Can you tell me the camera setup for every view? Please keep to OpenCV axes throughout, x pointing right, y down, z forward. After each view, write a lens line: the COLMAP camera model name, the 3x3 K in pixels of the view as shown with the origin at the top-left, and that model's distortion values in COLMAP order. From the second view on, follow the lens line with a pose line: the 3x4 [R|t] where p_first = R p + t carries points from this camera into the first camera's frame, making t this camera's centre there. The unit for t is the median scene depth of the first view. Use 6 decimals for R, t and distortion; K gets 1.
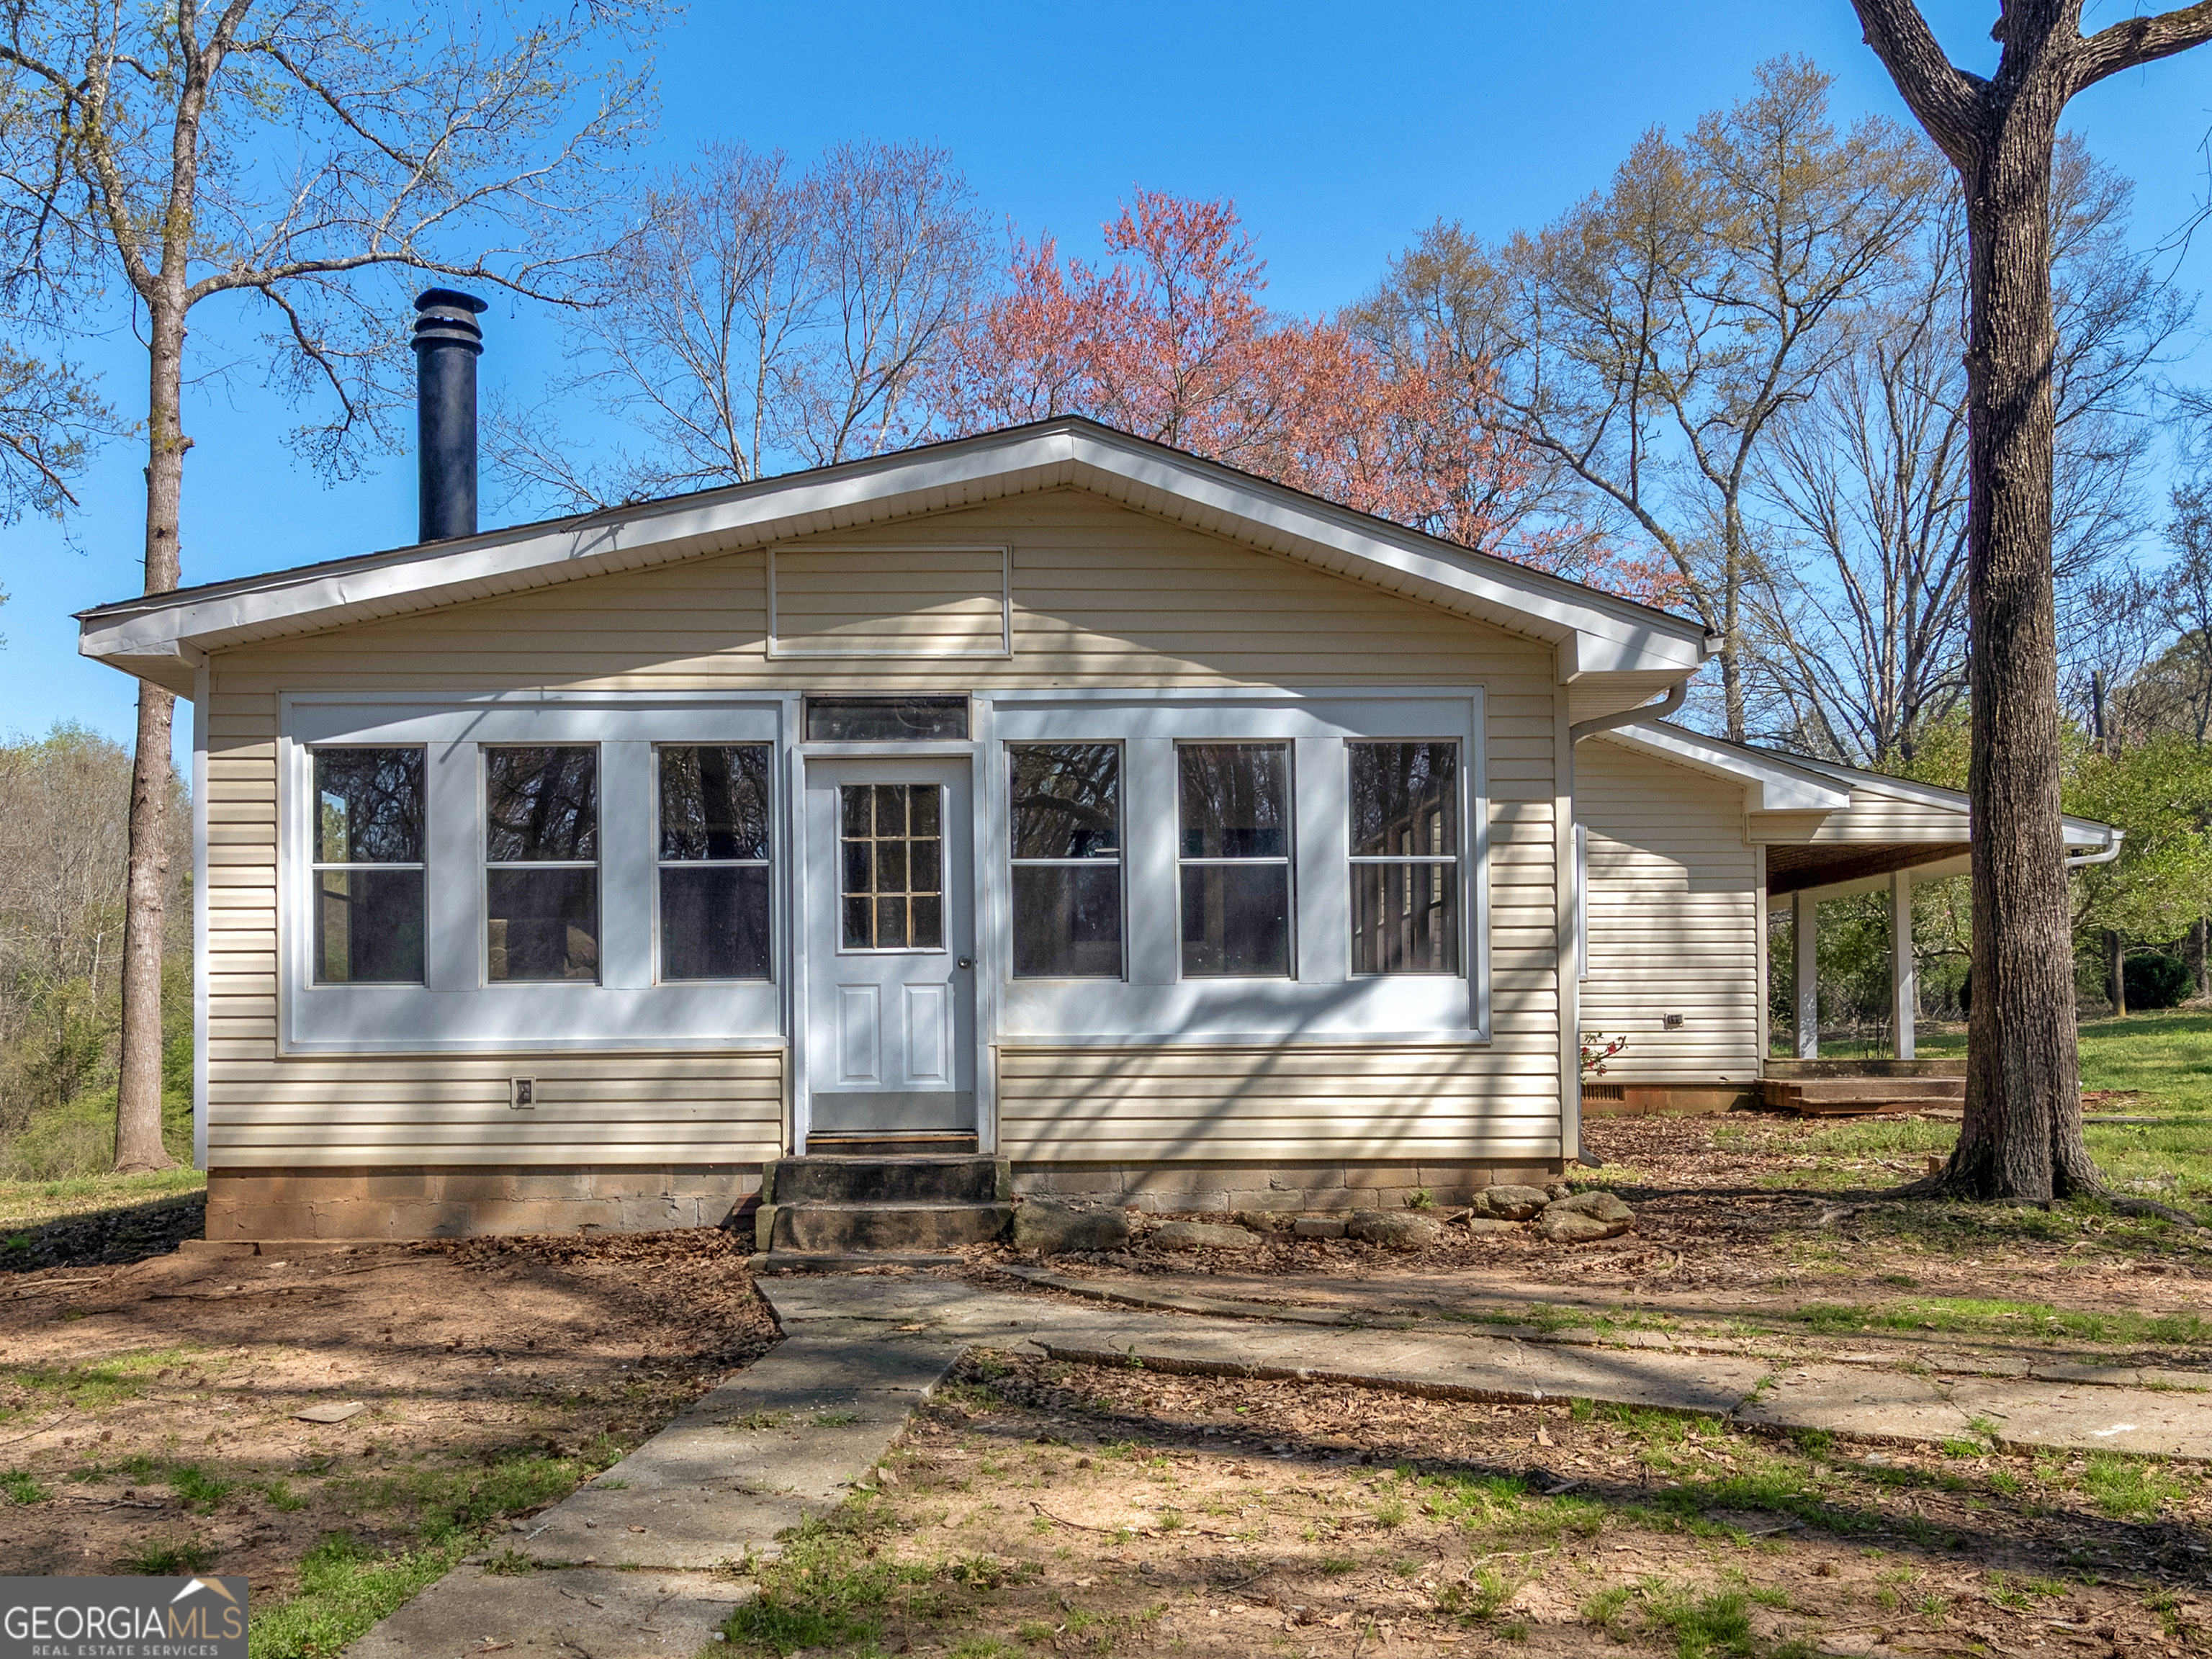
lens RADIAL K [[1248.0, 0, 1106.2], [0, 1248.0, 876.8], [0, 0, 1]] dist [0.001022, -0.000167]
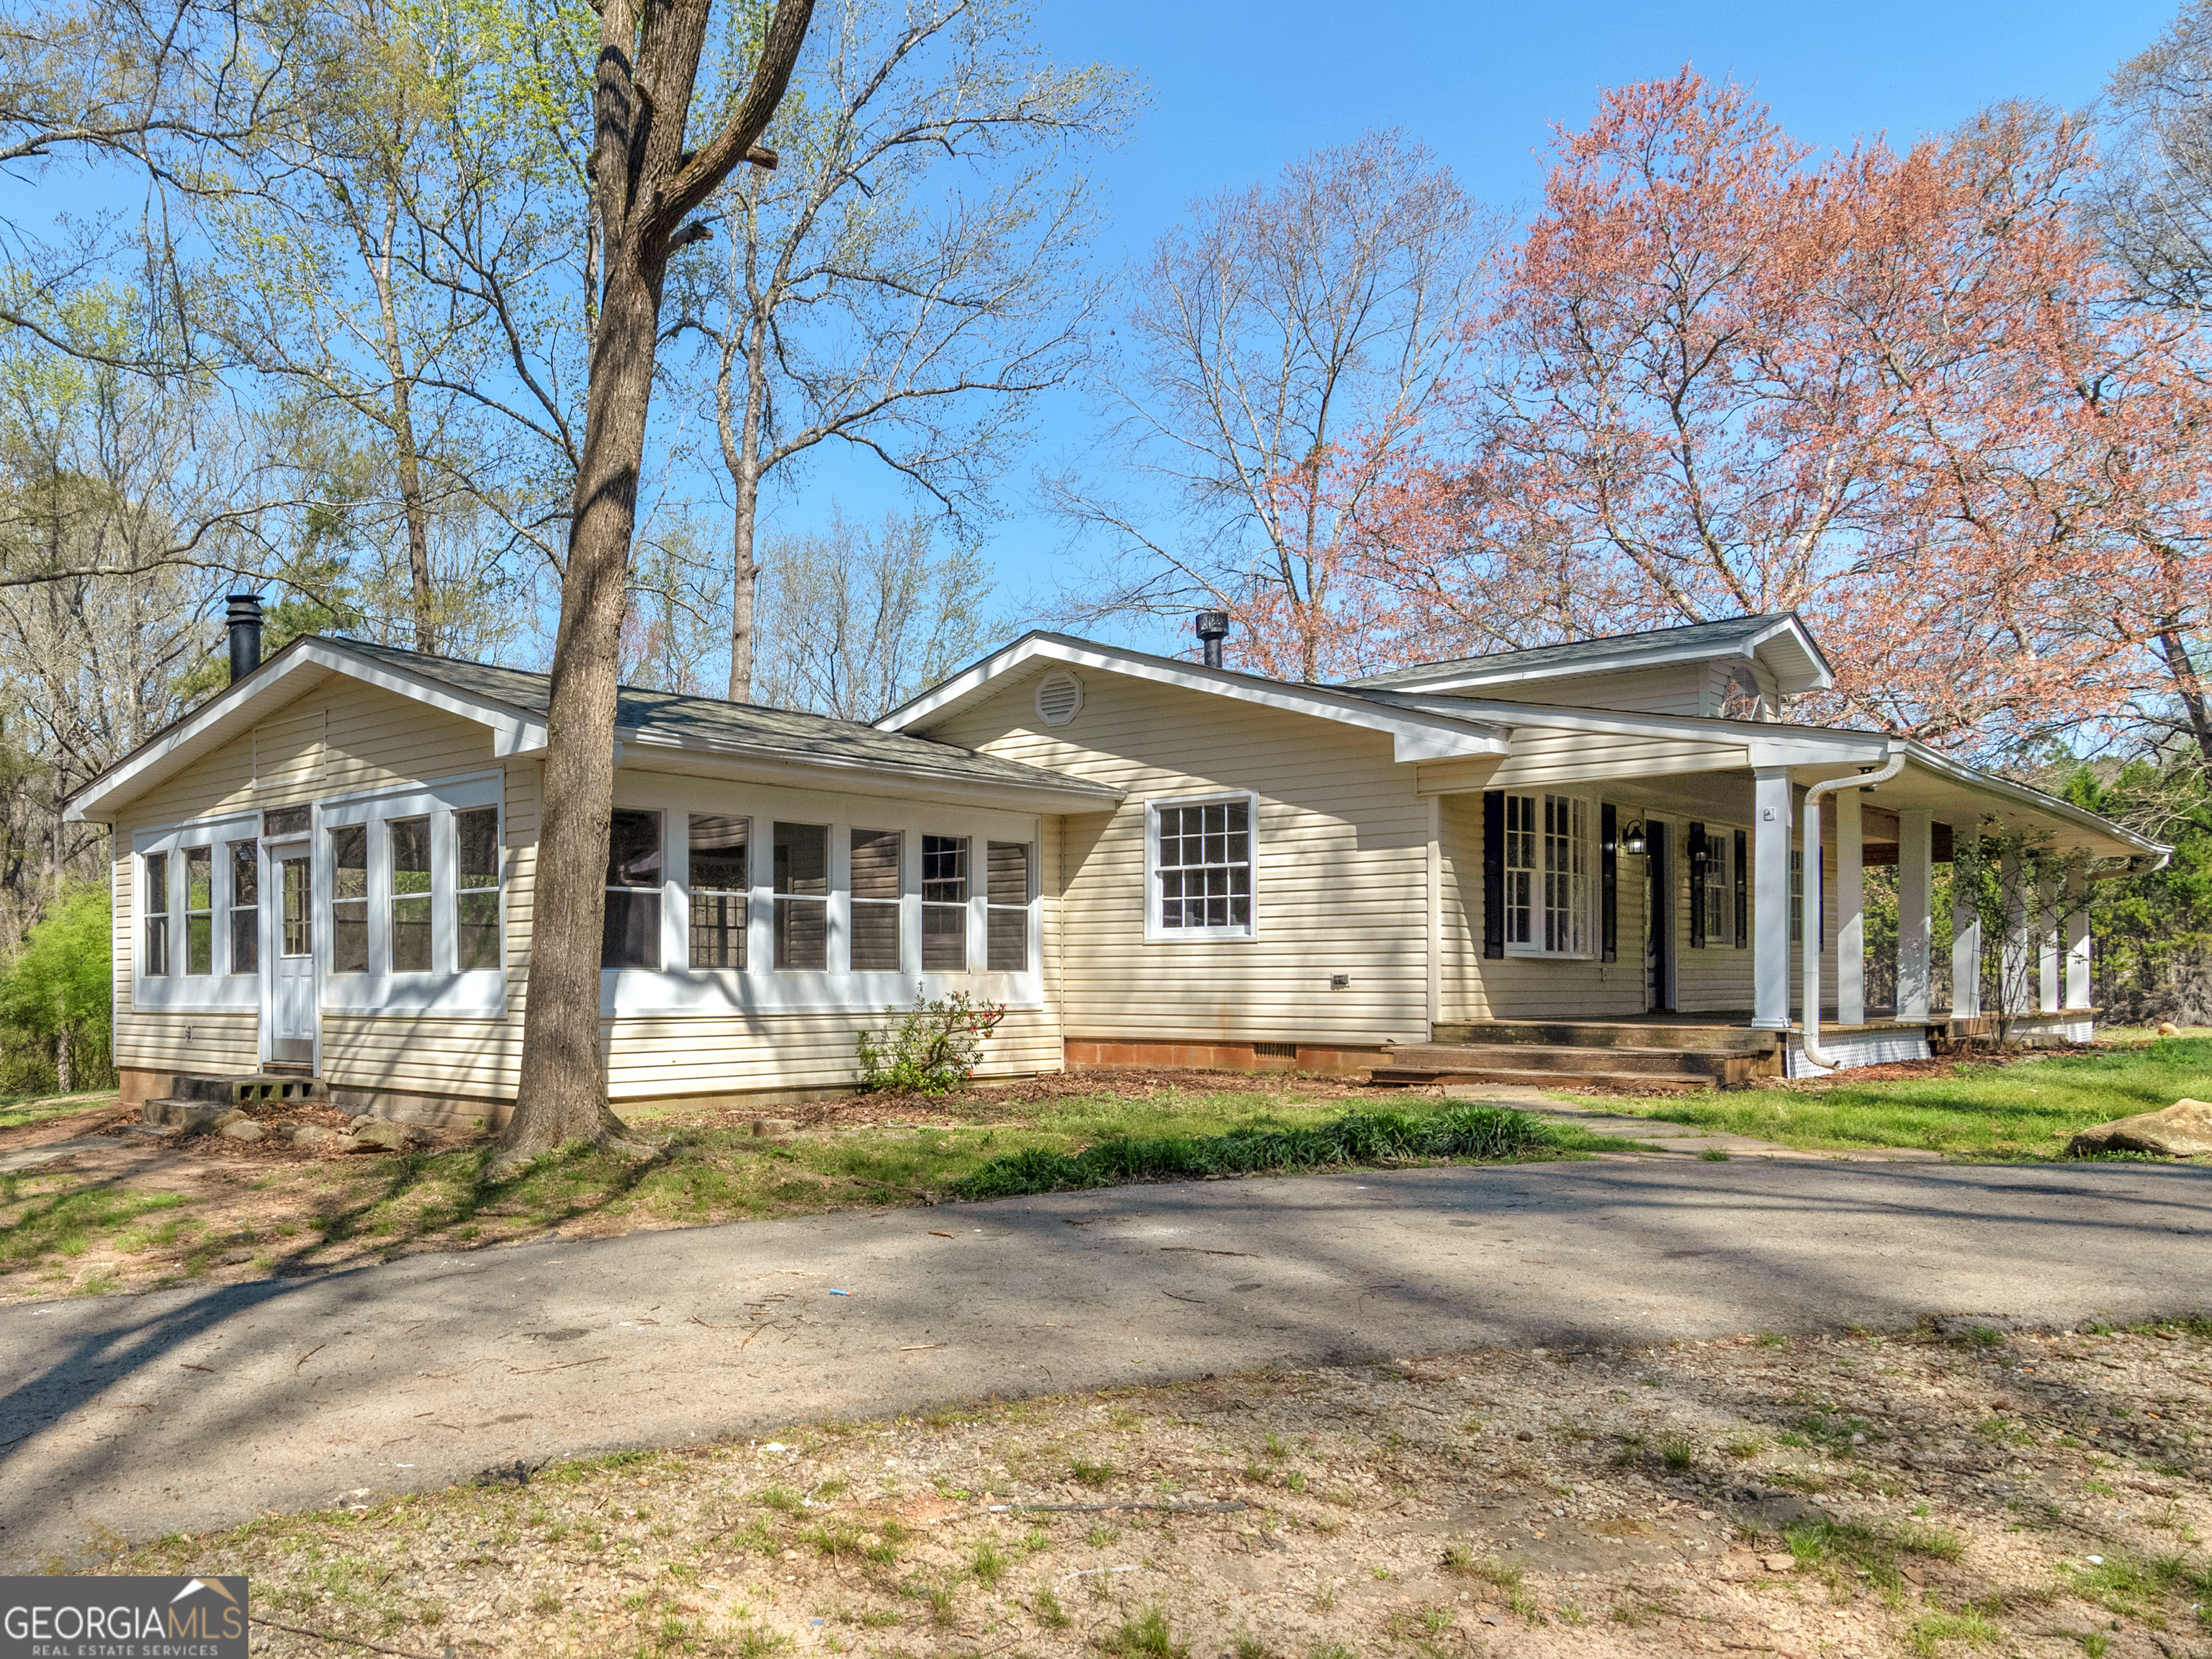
lens RADIAL K [[1169.5, 0, 1112.6], [0, 1169.5, 825.8], [0, 0, 1]] dist [0.003071, -0.000751]
pose [[0.841401, -0.064252, -0.536579, 1.626208], [0.070751, 0.997458, -0.008495, -0.025756], [0.535760, -0.030815, 0.843808, 0.248793]]
